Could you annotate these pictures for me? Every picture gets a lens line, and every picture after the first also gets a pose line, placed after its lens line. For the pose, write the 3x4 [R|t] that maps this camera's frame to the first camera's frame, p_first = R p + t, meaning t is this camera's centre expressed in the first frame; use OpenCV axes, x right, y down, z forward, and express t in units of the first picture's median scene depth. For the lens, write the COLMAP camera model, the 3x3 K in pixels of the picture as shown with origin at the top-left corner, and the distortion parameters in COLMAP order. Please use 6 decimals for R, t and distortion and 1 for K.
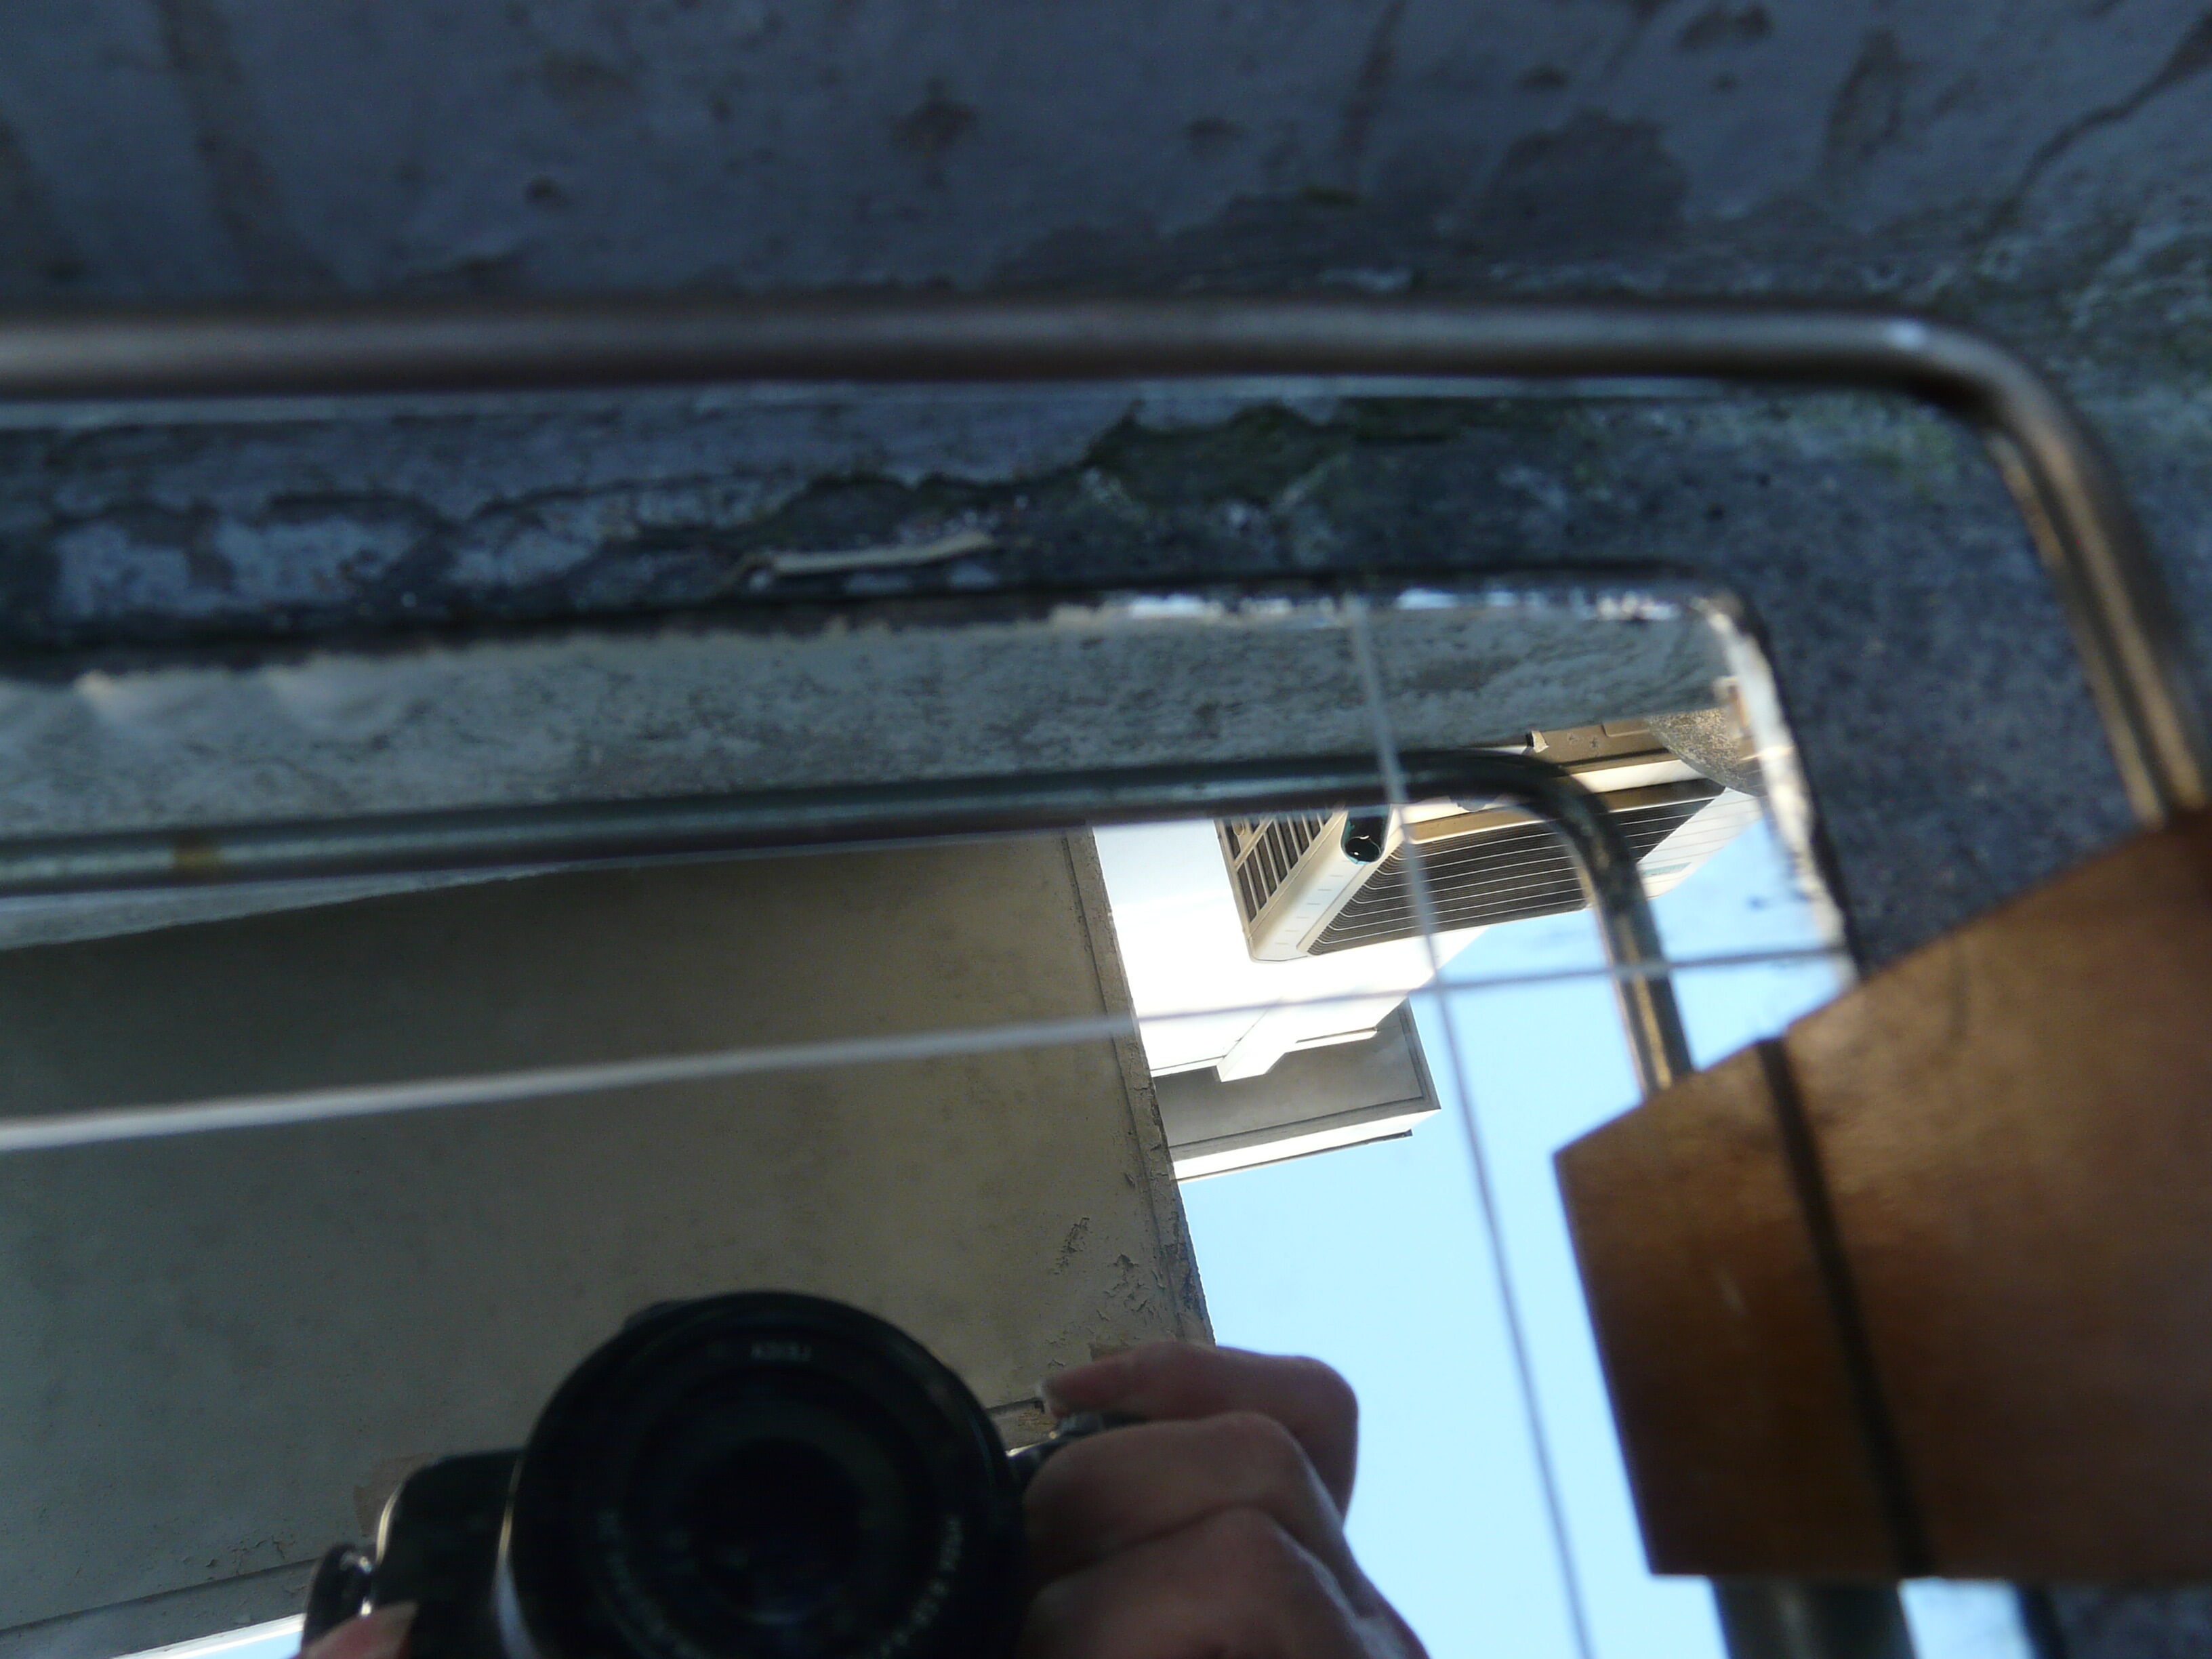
lens RADIAL K [[1845.2, 0, 1094.3], [0, 1845.2, 816.5], [0, 0, 1]] dist [-0.091238, 0.113486]
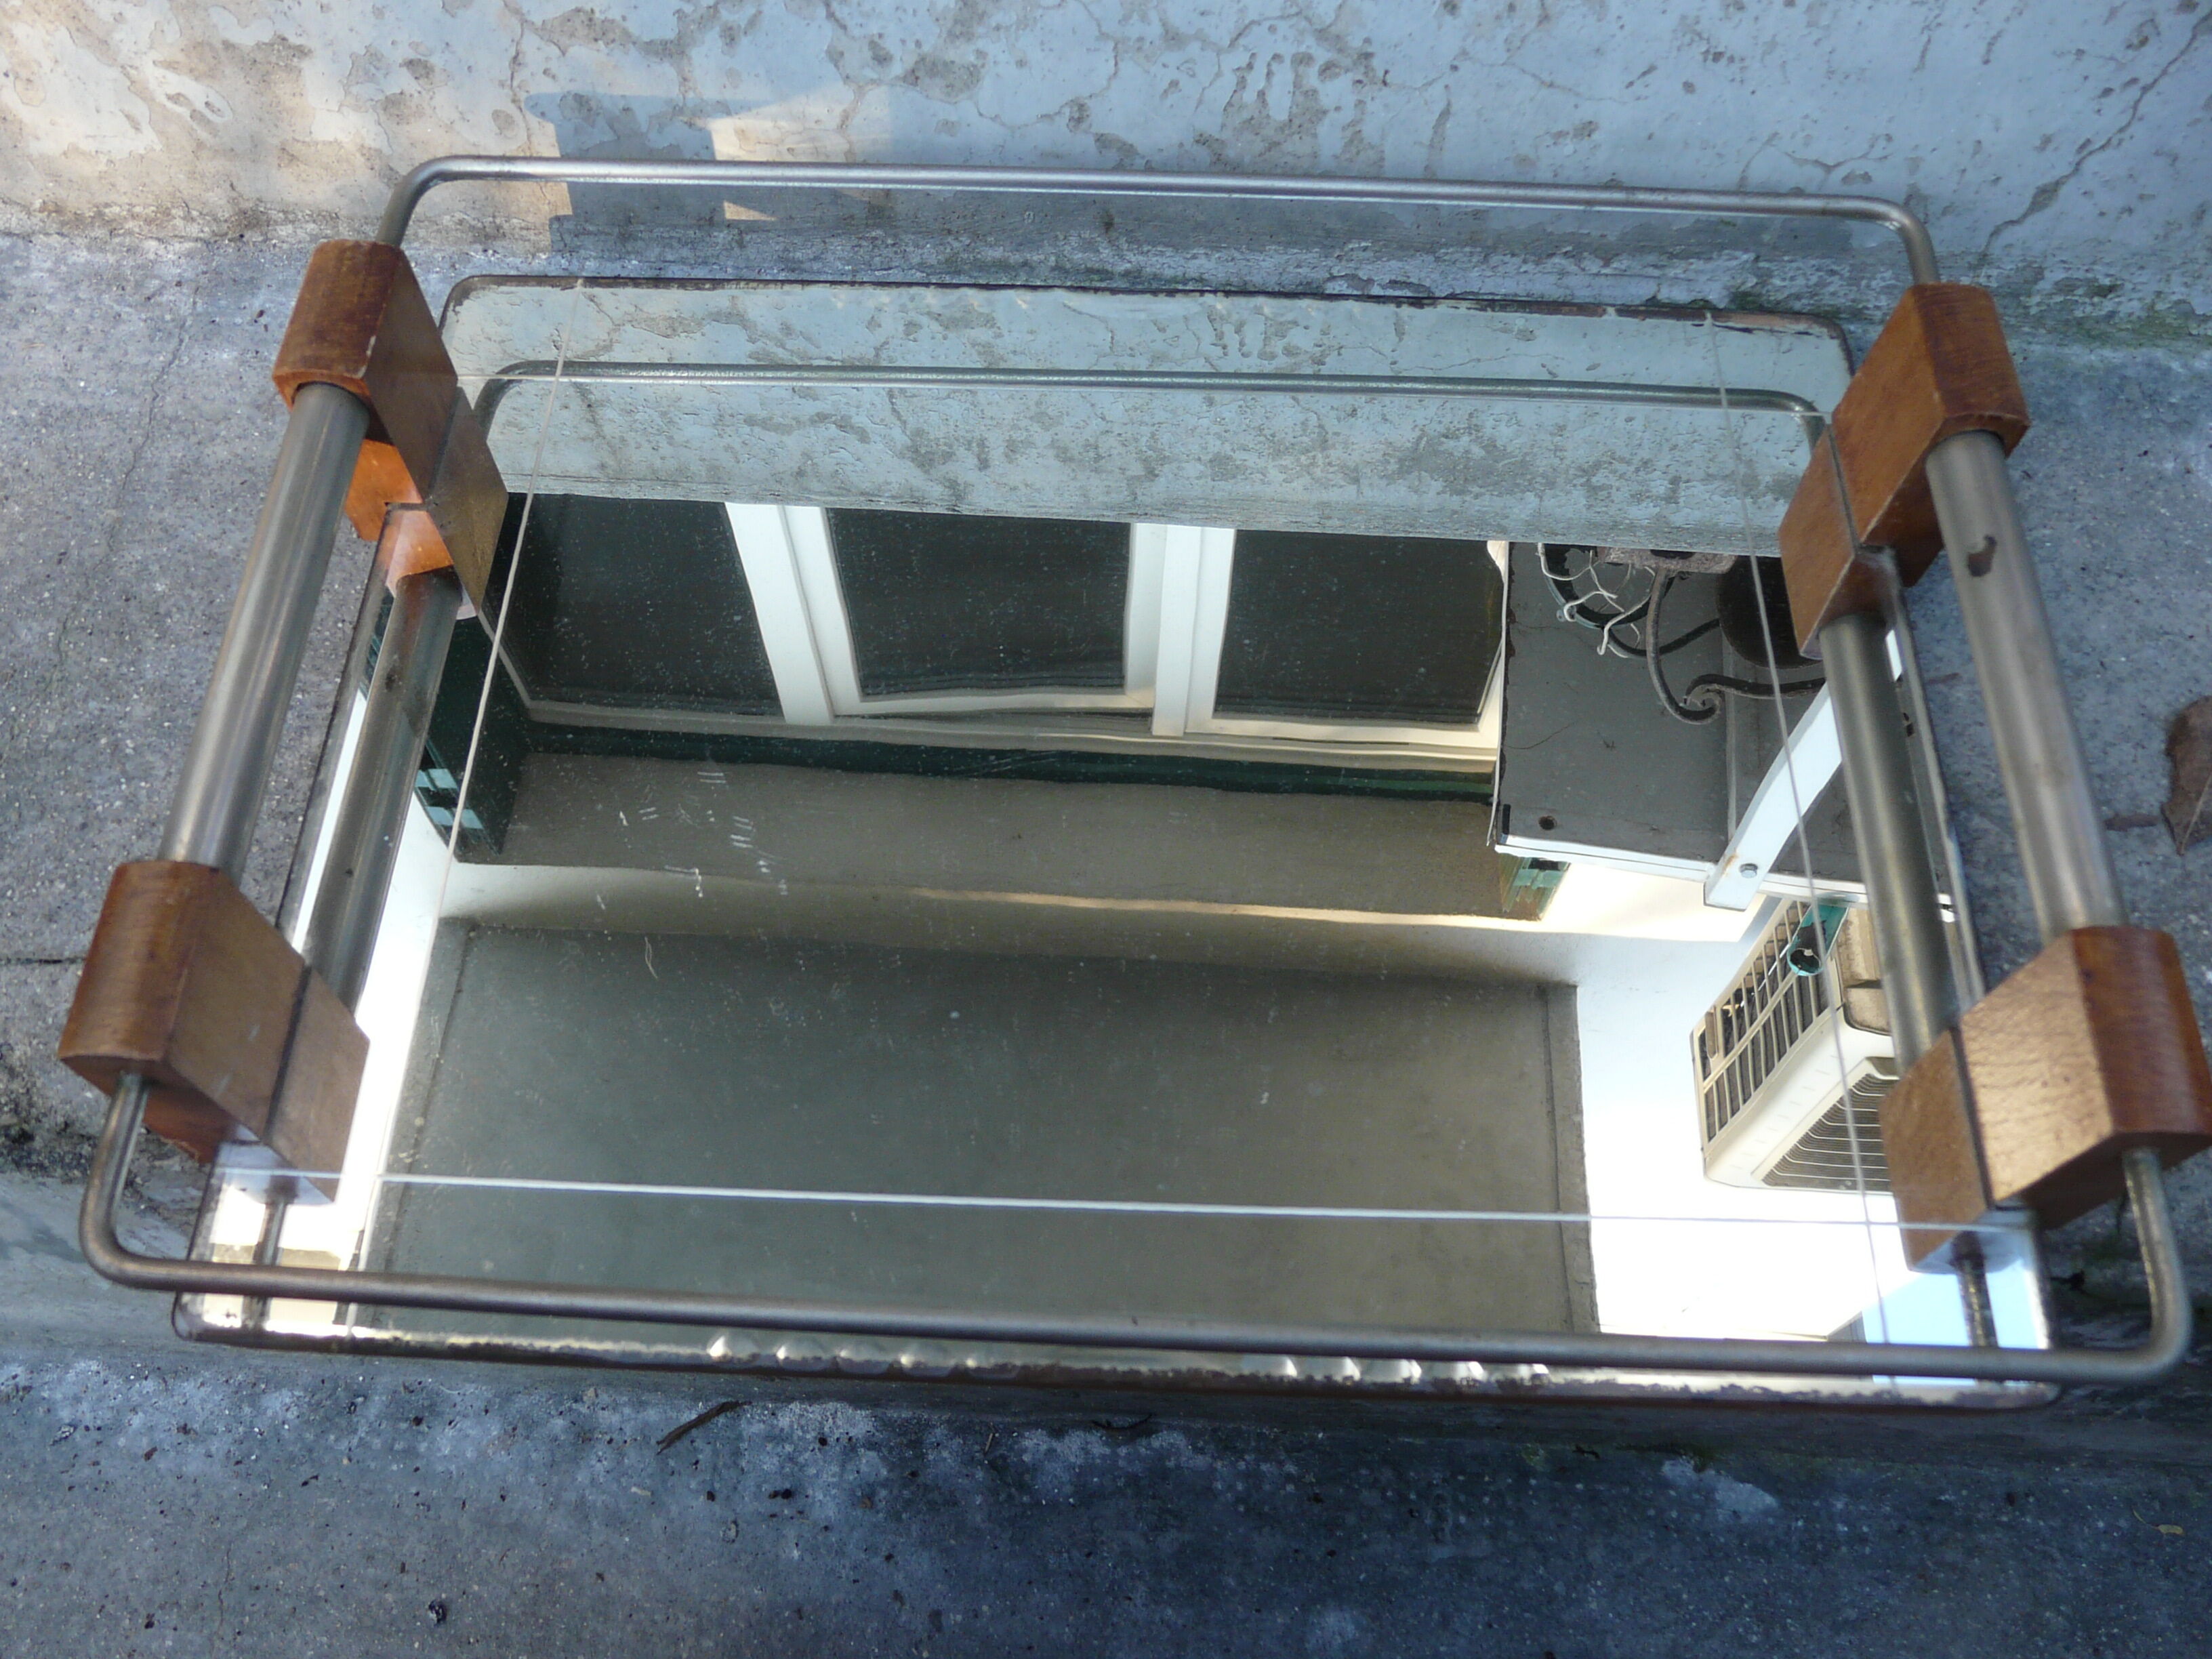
lens RADIAL K [[1779.4, 0, 1103.9], [0, 1779.4, 847.2], [0, 0, 1]] dist [-0.148434, 0.168625]
pose [[0.949516, 0.156693, -0.271782, 0.060913], [-0.182850, 0.980383, -0.073587, 0.834722], [0.254920, 0.119567, 0.959541, -1.492169]]
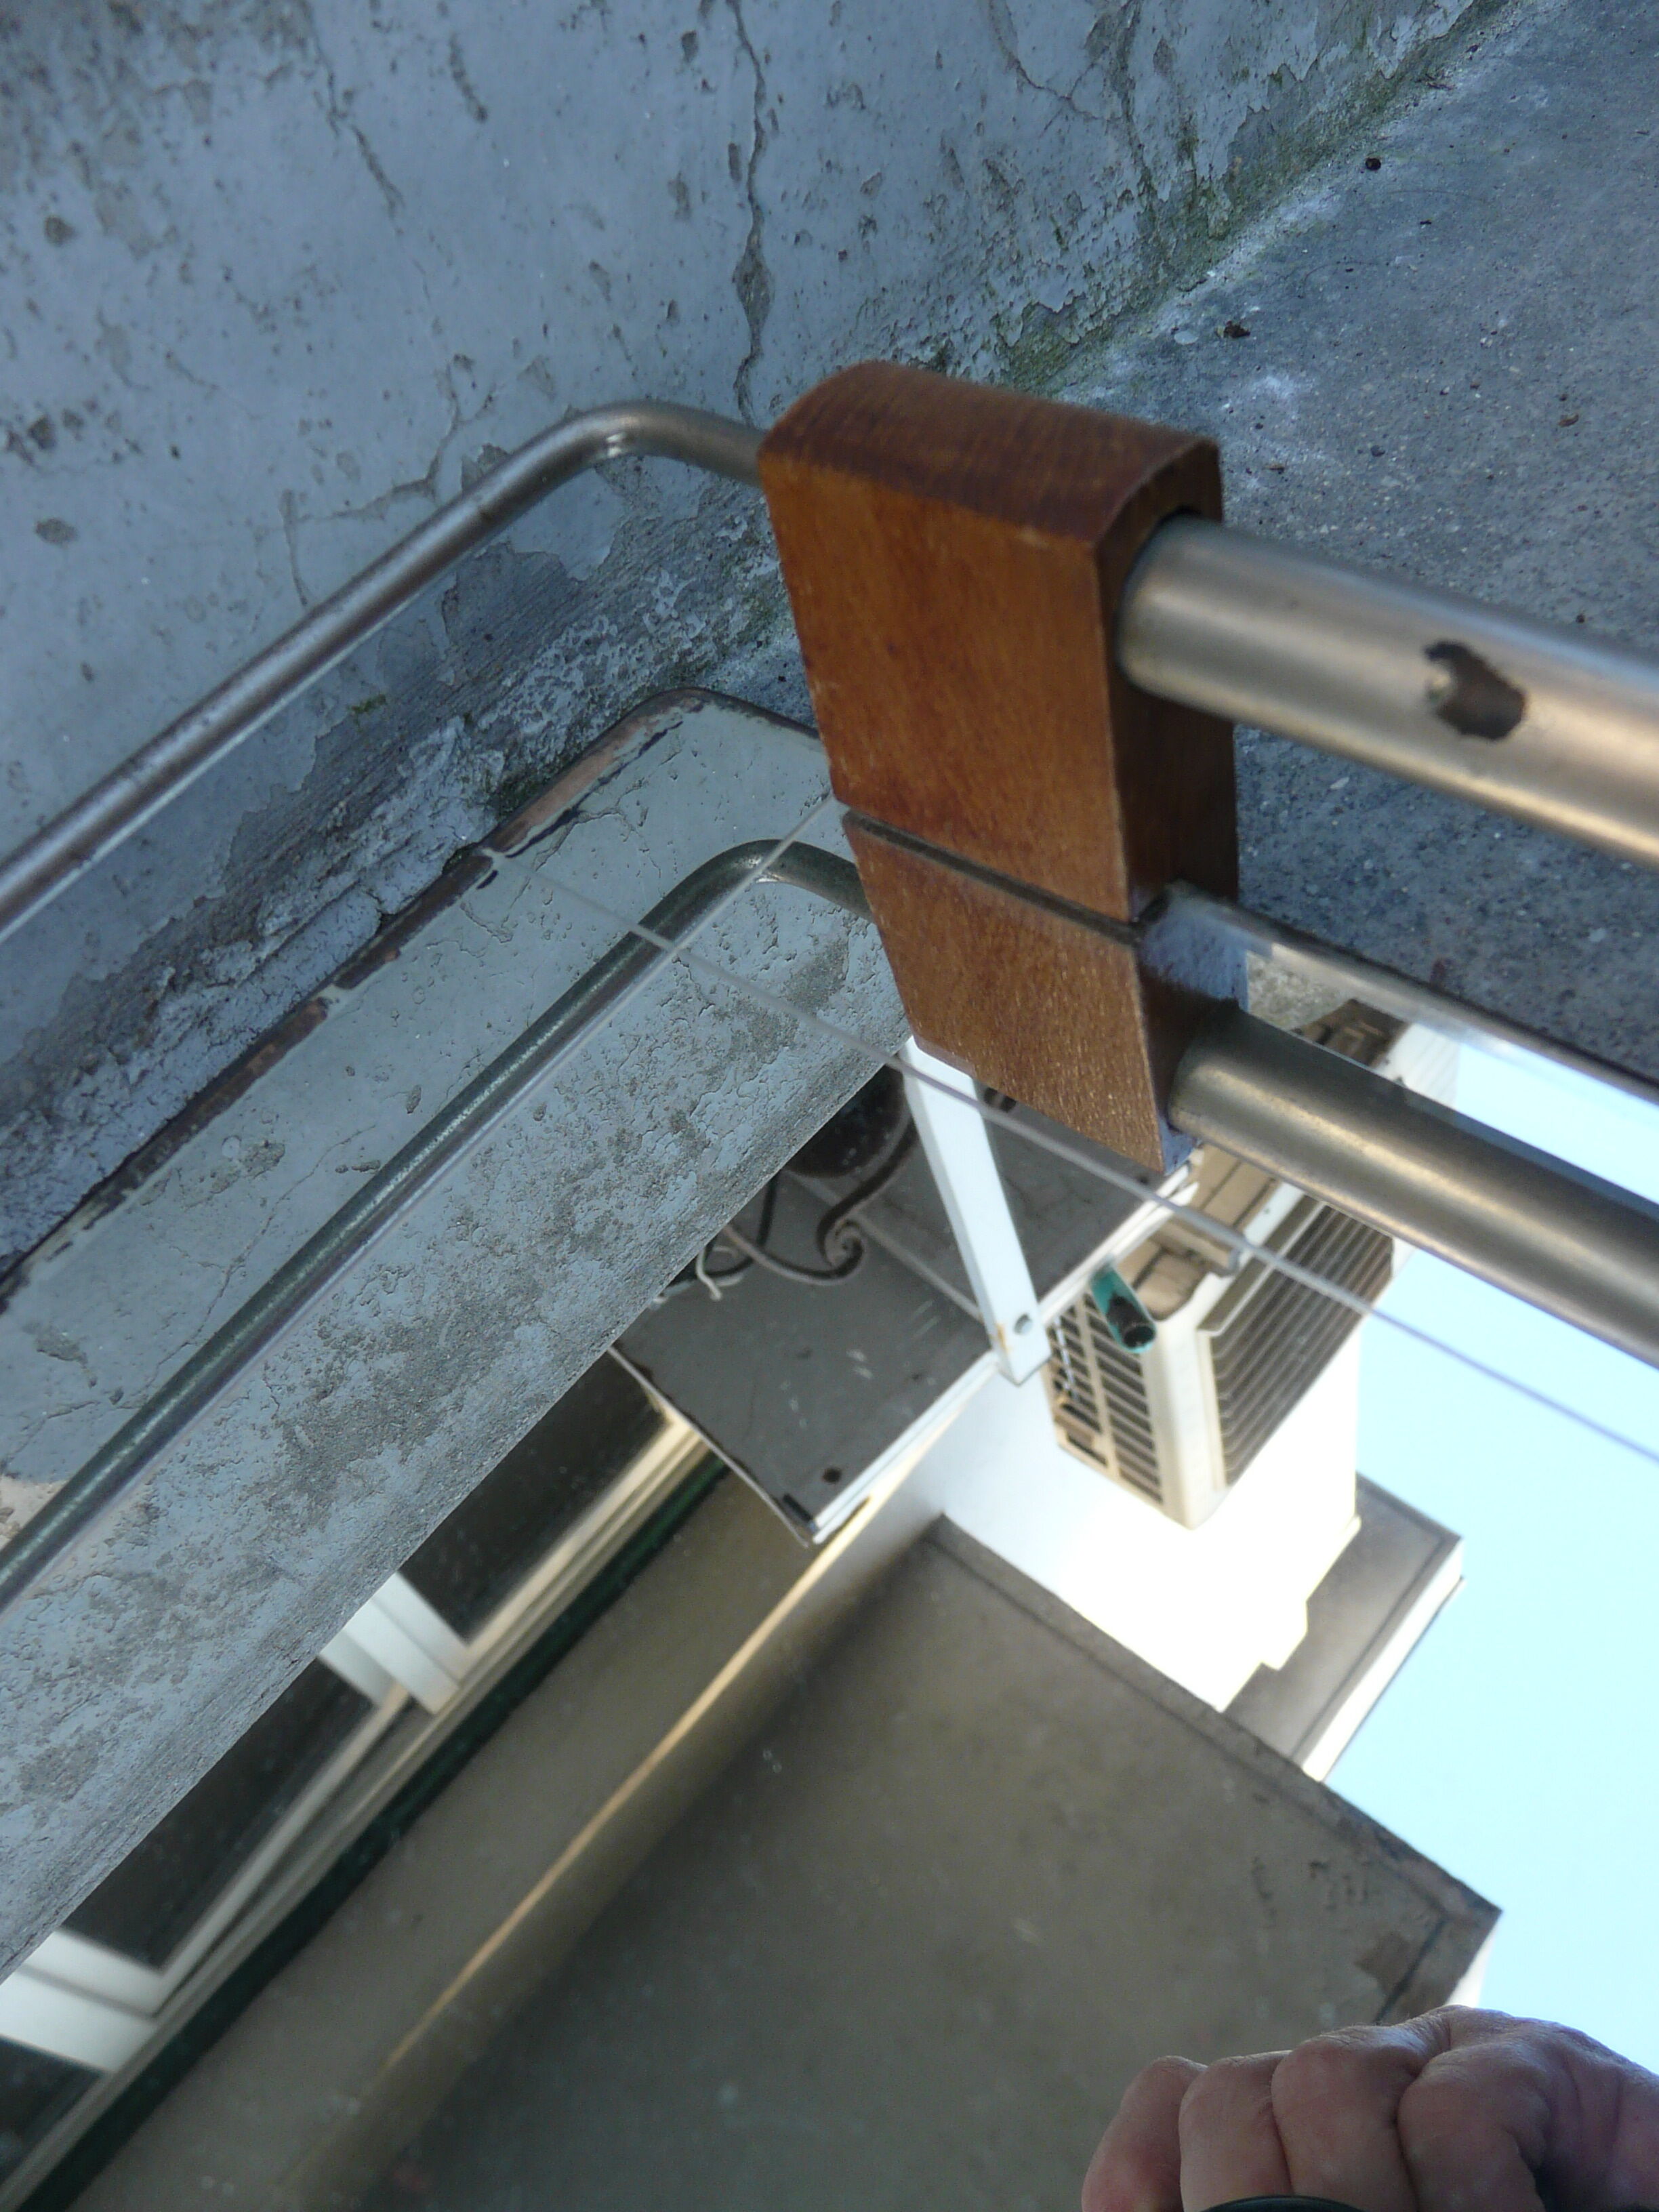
lens RADIAL K [[1824.3, 0, 829.5], [0, 1824.3, 1106.0], [0, 0, 1]] dist [-0.033659, -0.003243]
pose [[0.745161, -0.660326, 0.093299, 0.037162], [0.661139, 0.713149, -0.233052, 0.364266], [0.087354, 0.235344, 0.967978, -0.262223]]
